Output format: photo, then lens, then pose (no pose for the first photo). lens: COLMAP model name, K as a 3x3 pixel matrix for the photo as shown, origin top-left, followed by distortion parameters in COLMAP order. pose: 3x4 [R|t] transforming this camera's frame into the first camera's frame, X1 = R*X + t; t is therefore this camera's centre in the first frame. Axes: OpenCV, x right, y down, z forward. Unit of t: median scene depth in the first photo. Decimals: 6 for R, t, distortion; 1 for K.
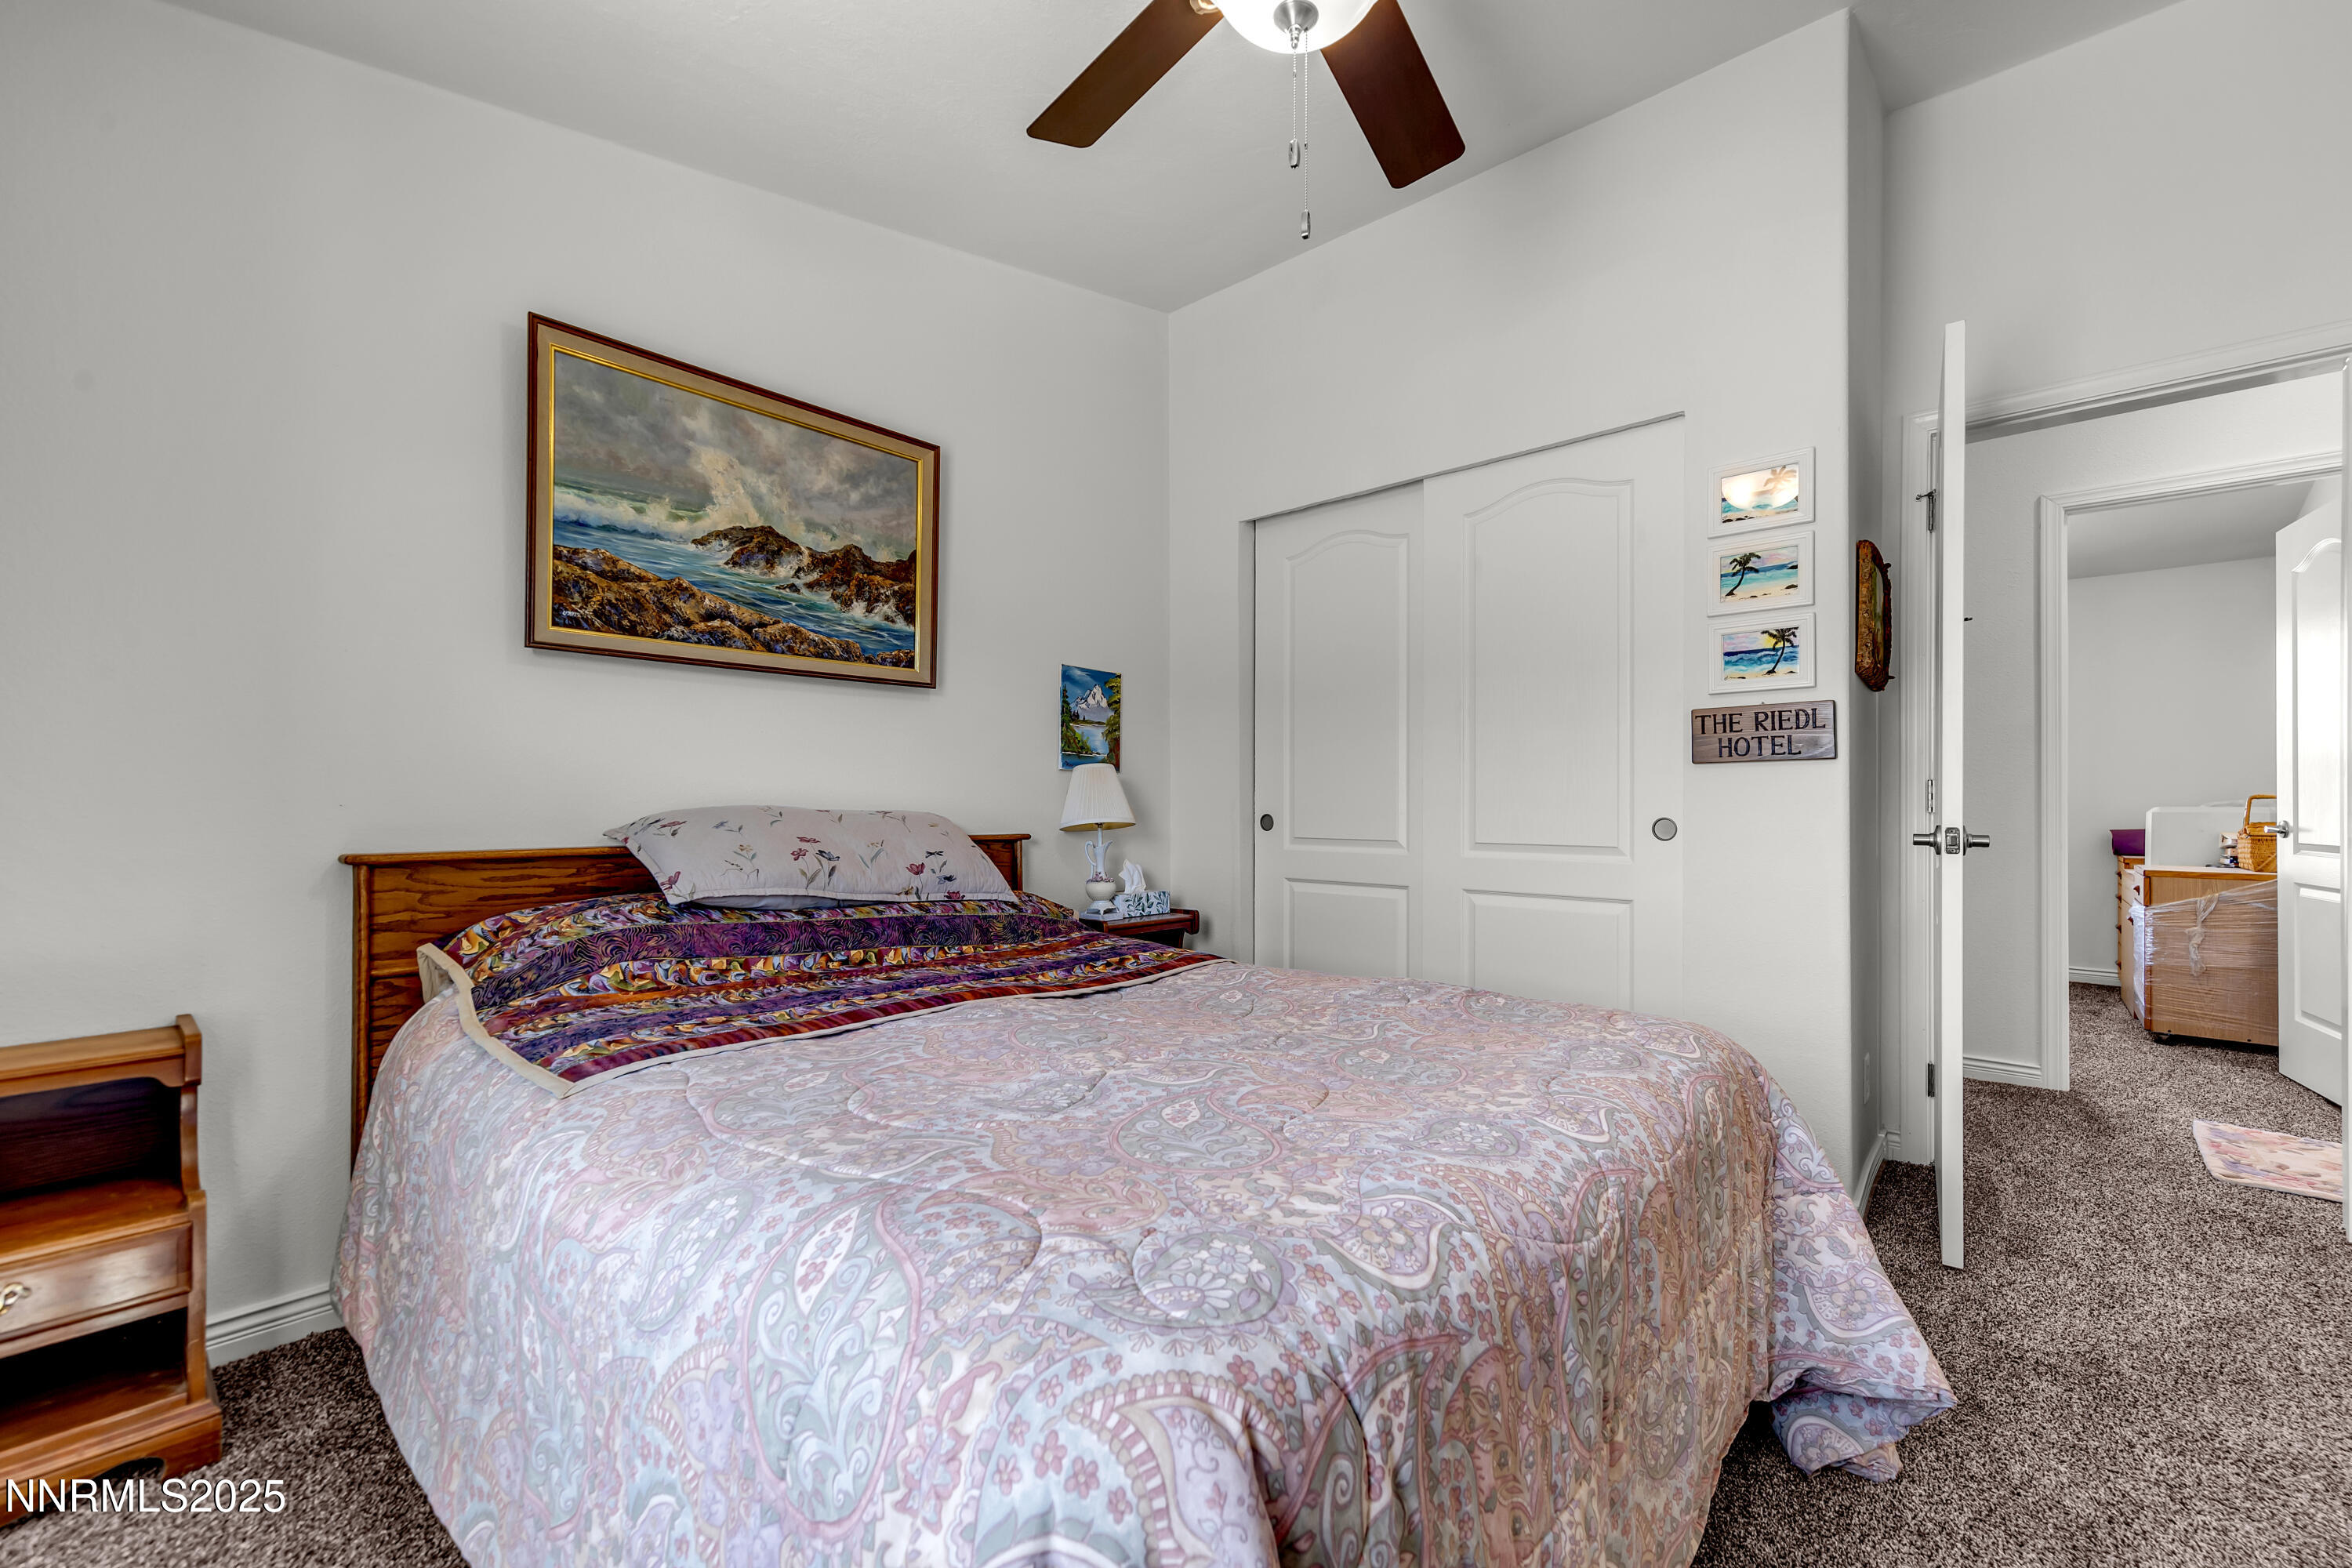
lens RADIAL K [[945.9, 0, 1186.5], [0, 945.9, 802.4], [0, 0, 1]] dist [0.008695, -0.001036]
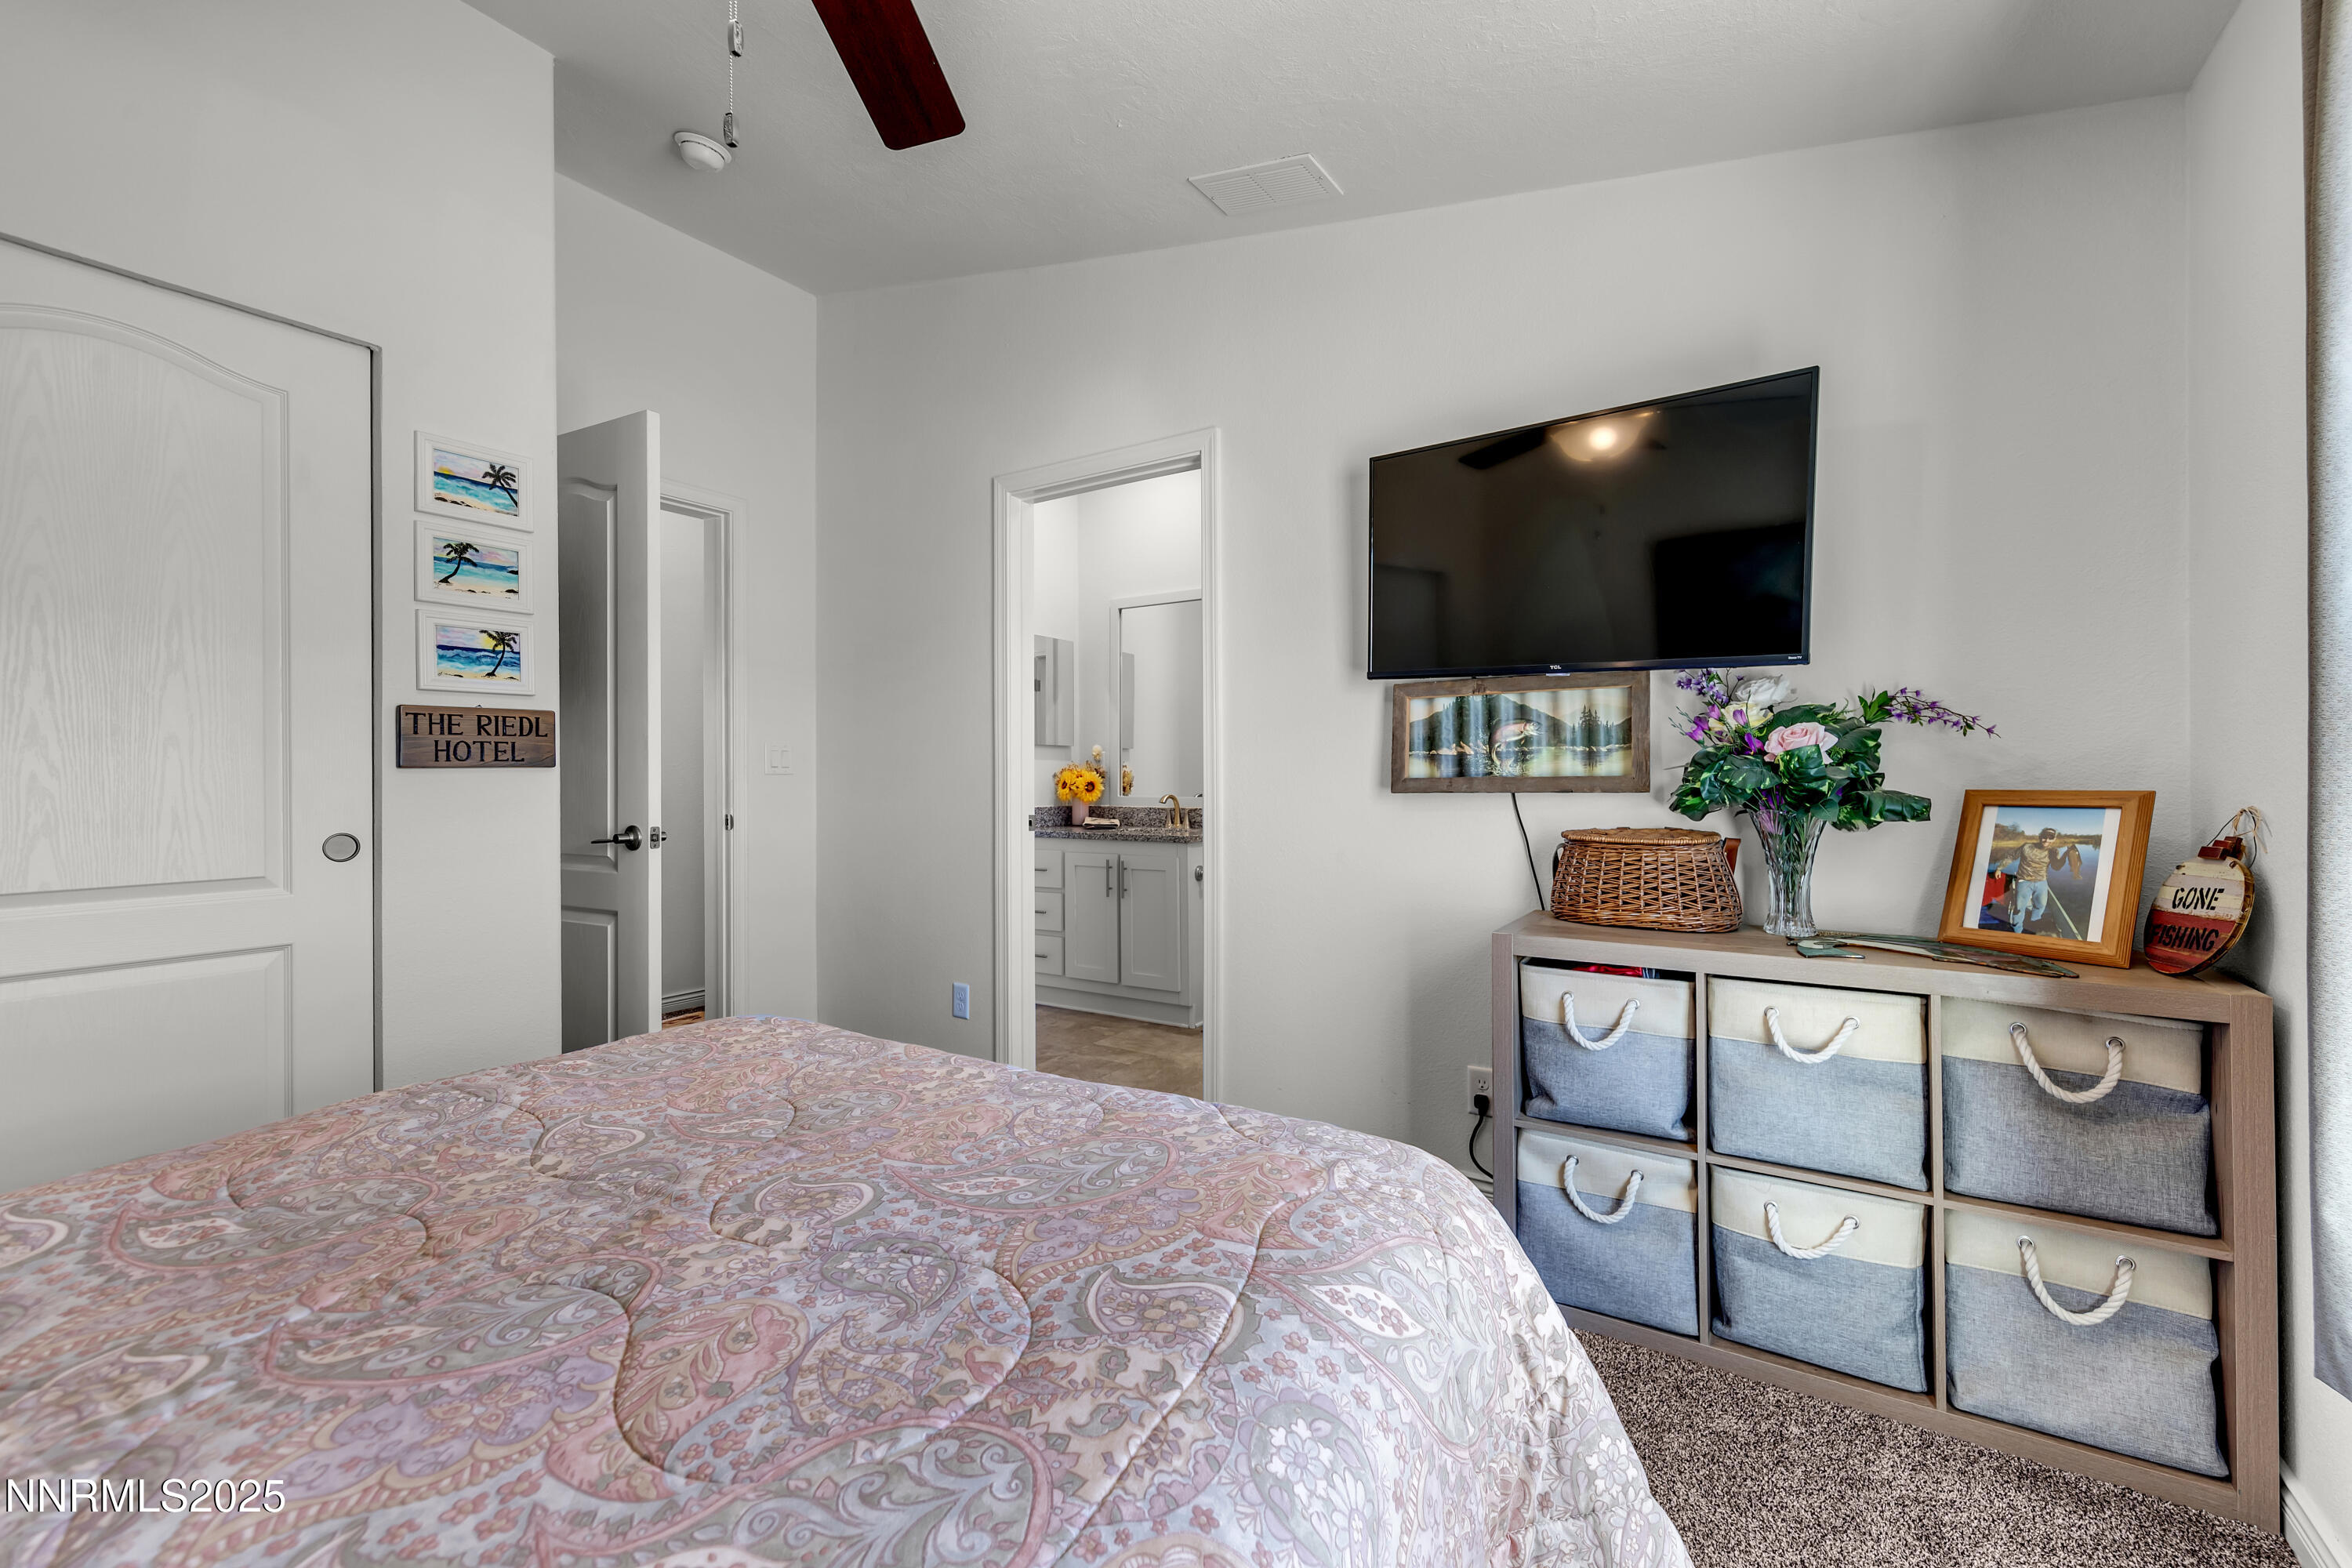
lens RADIAL K [[979.3, 0, 1188.1], [0, 979.3, 774.9], [0, 0, 1]] dist [0.000745, 0.000072]
pose [[-0.162726, -0.000235, 0.986671, -0.595125], [0.004368, 0.999990, 0.000959, -0.042544], [-0.986662, 0.004466, -0.162723, 0.585788]]
